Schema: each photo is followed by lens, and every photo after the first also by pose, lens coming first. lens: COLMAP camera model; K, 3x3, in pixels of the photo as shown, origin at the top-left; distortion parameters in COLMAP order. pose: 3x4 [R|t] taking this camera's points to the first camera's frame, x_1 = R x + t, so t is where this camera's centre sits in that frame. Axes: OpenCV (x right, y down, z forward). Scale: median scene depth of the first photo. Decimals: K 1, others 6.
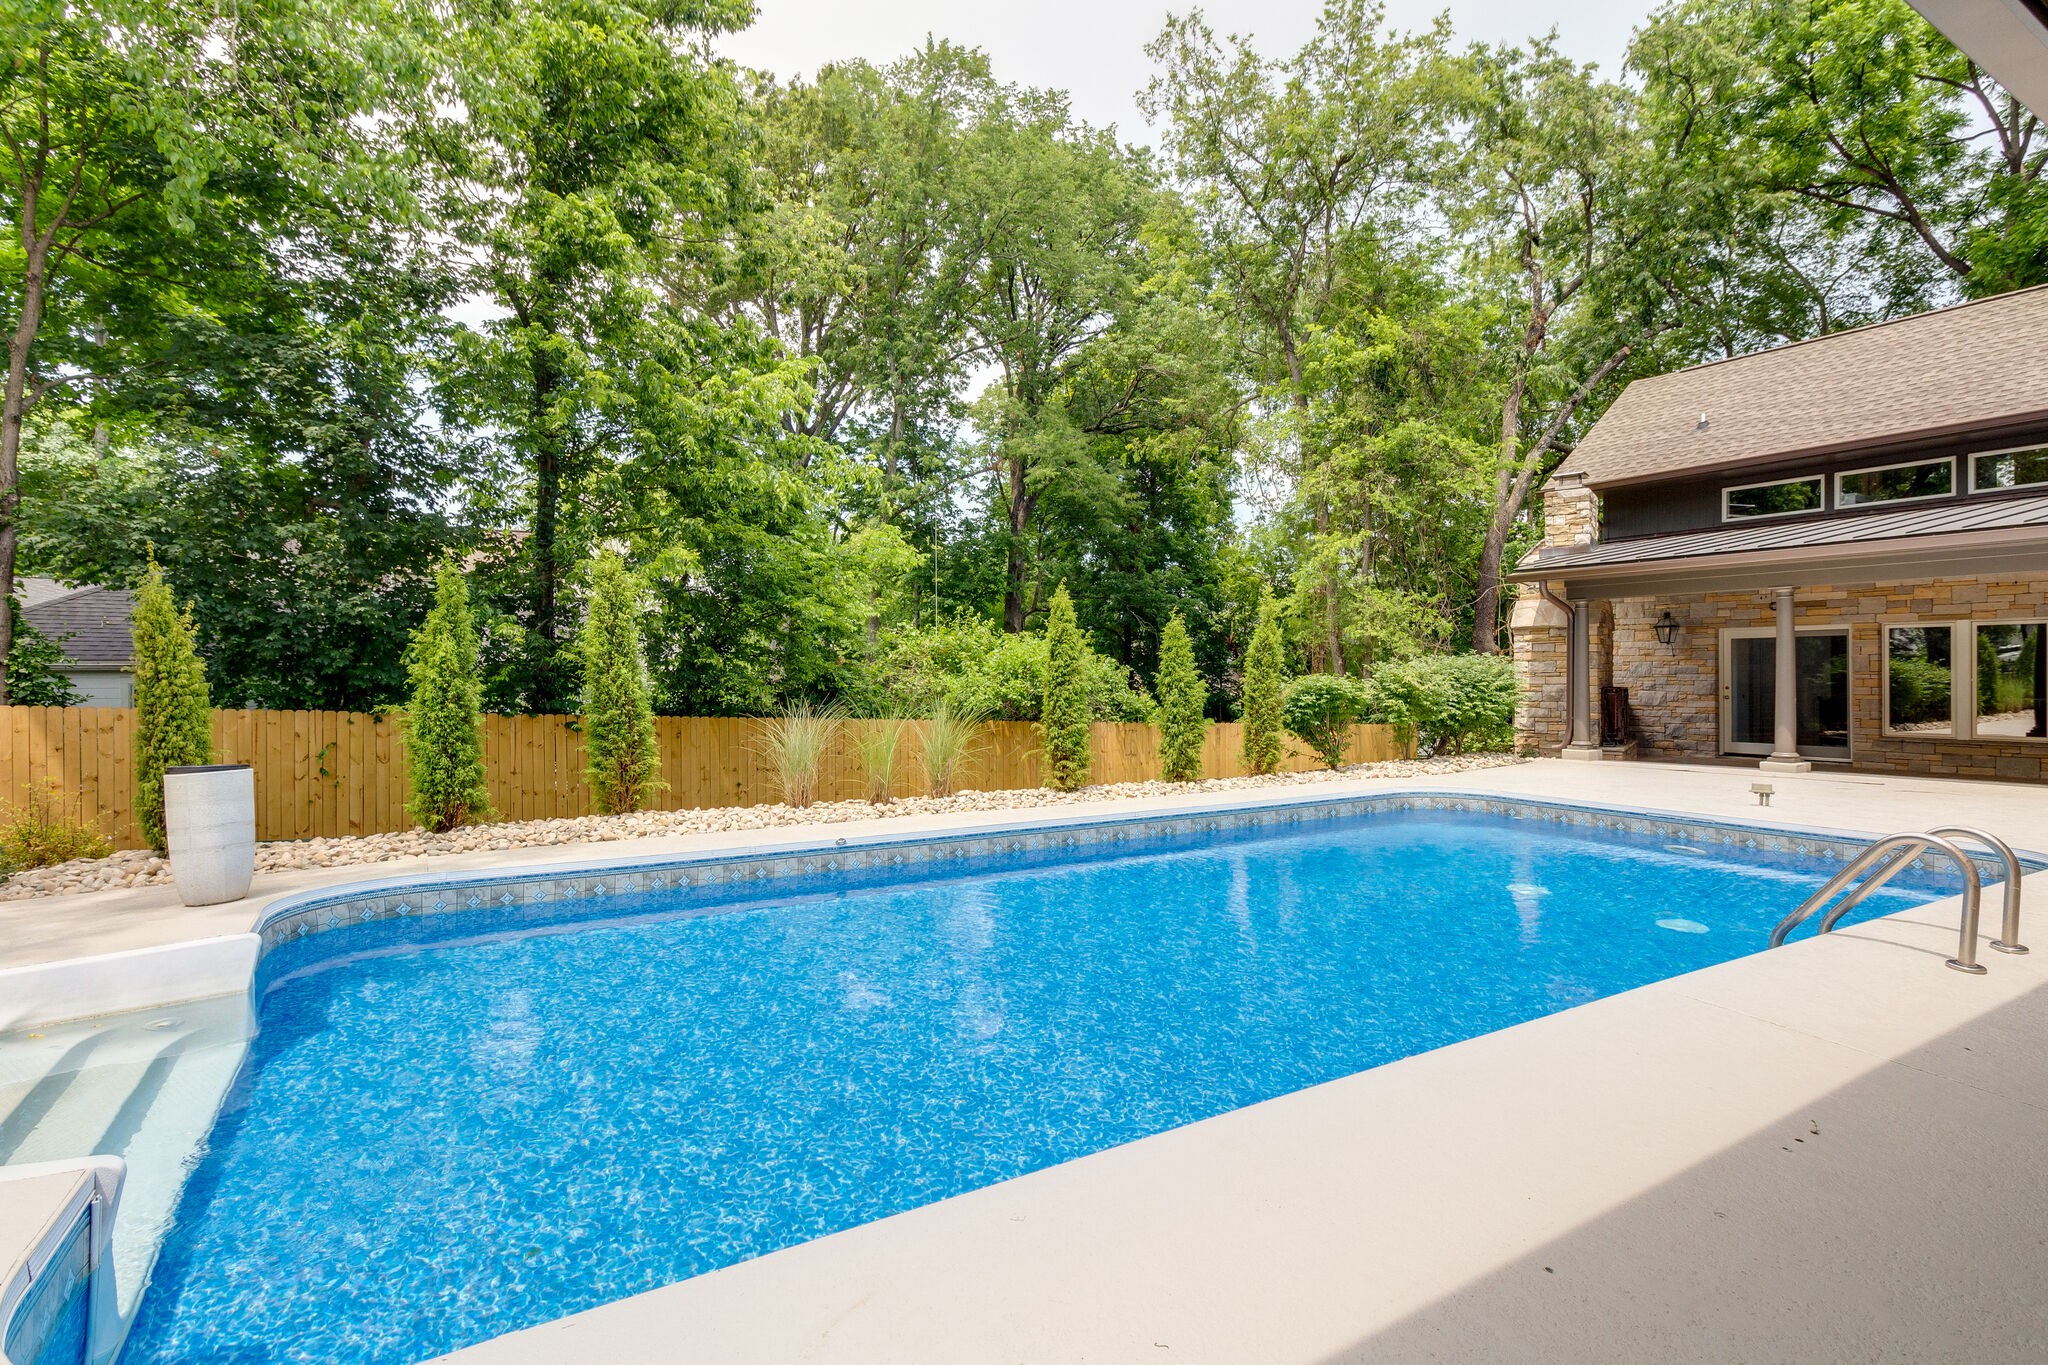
lens RADIAL K [[955.3, 0, 1025.3], [0, 955.3, 678.8], [0, 0, 1]] dist [0.003994, 0.000654]
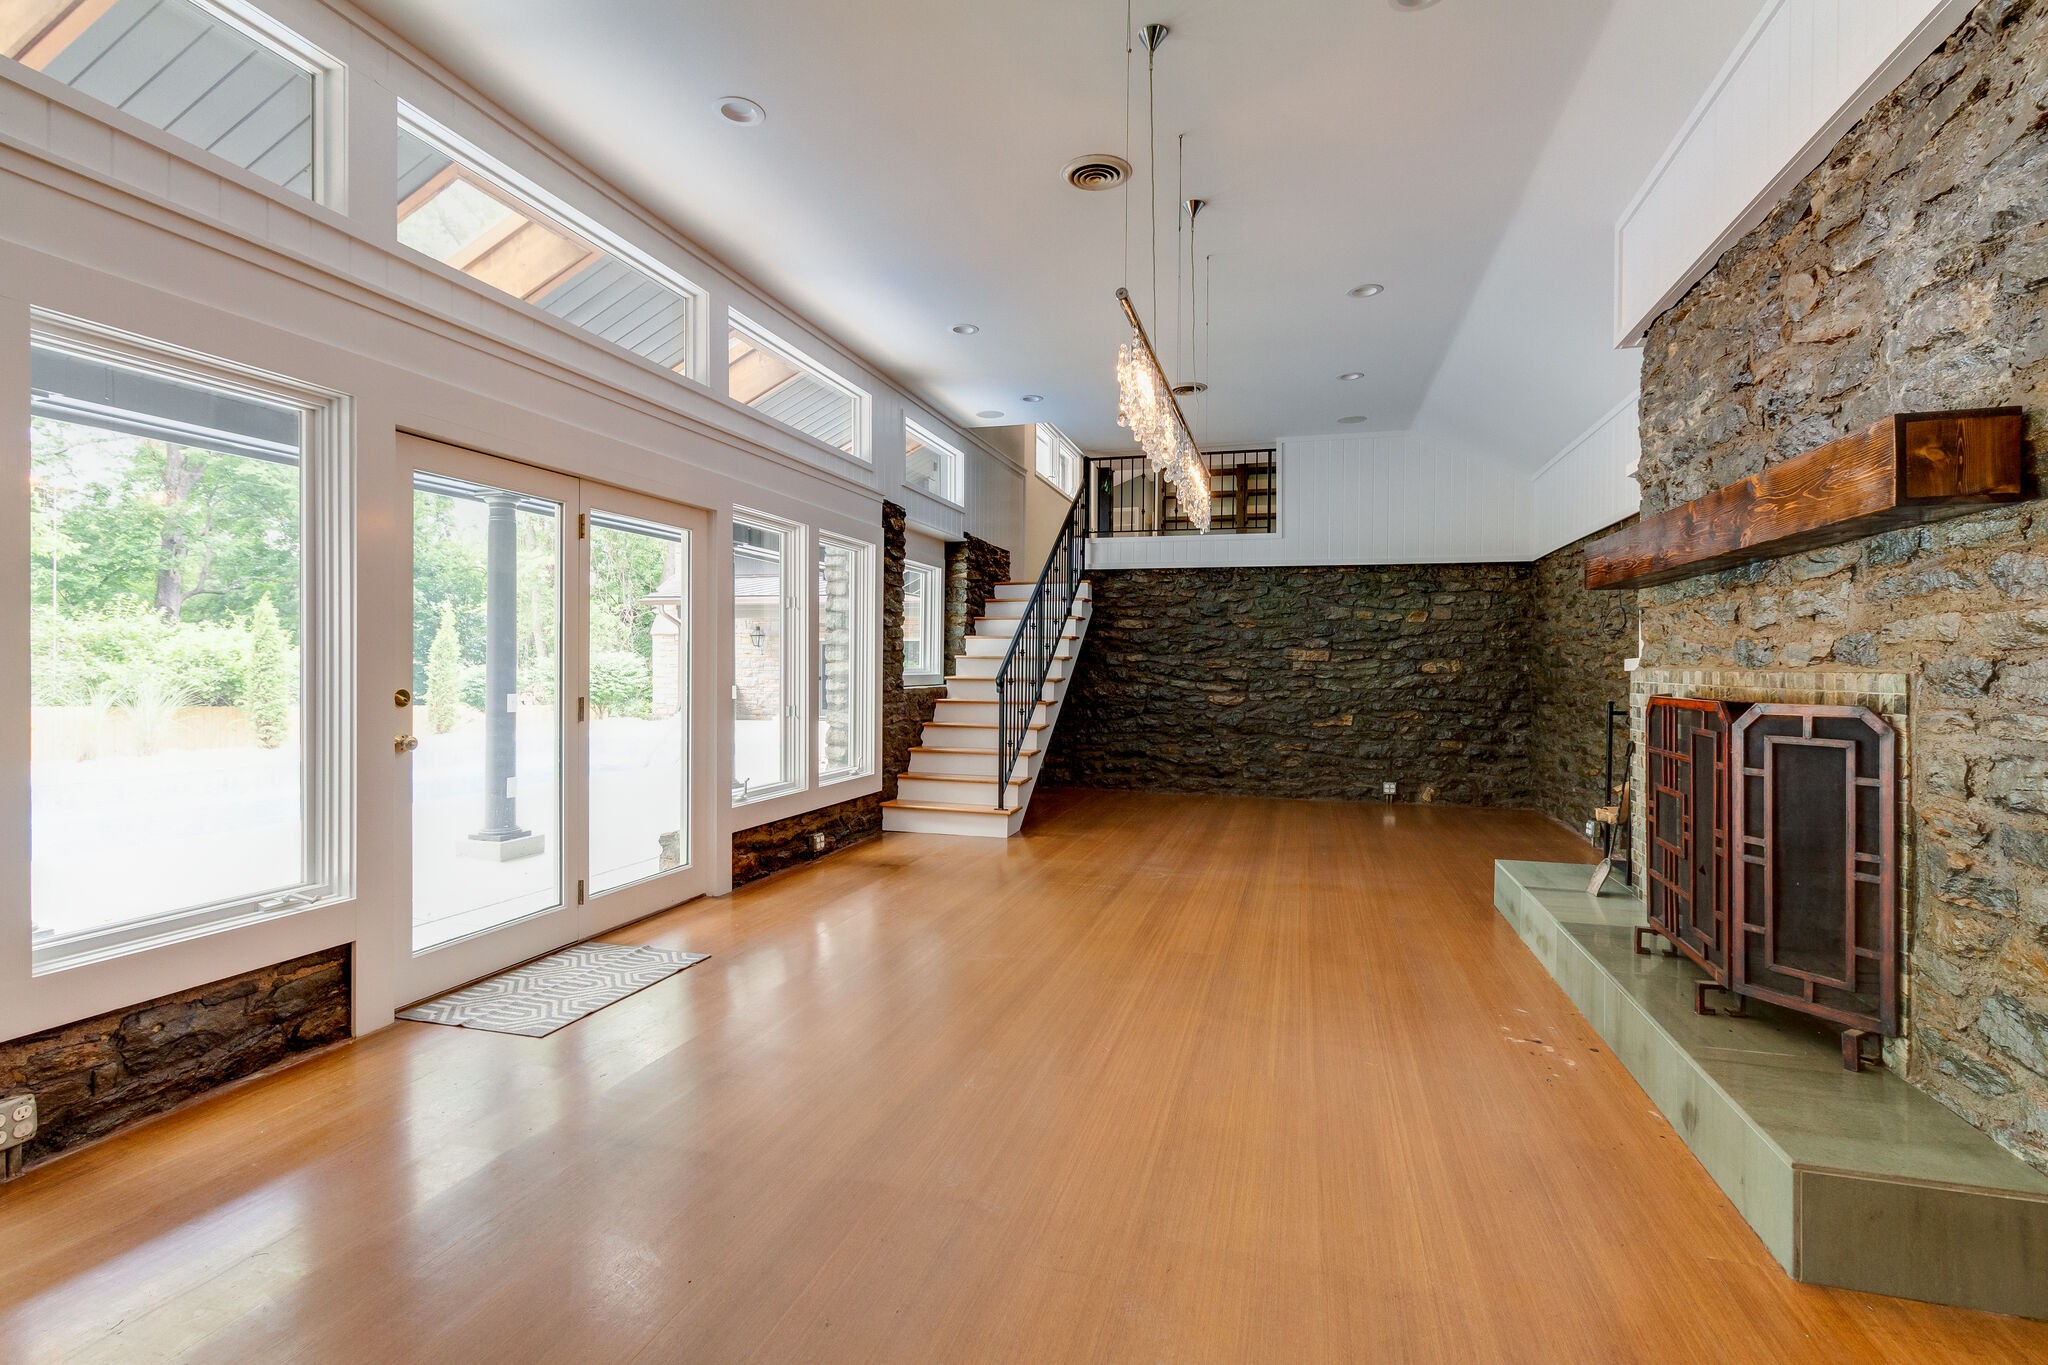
lens RADIAL K [[955.3, 0, 1028.4], [0, 955.3, 668.9], [0, 0, 1]] dist [0.003994, 0.000654]
pose [[0.739400, 0.005124, 0.673247, -0.043854], [-0.003921, 0.999987, -0.003303, 0.002503], [-0.673255, -0.000197, 0.739410, -0.422013]]
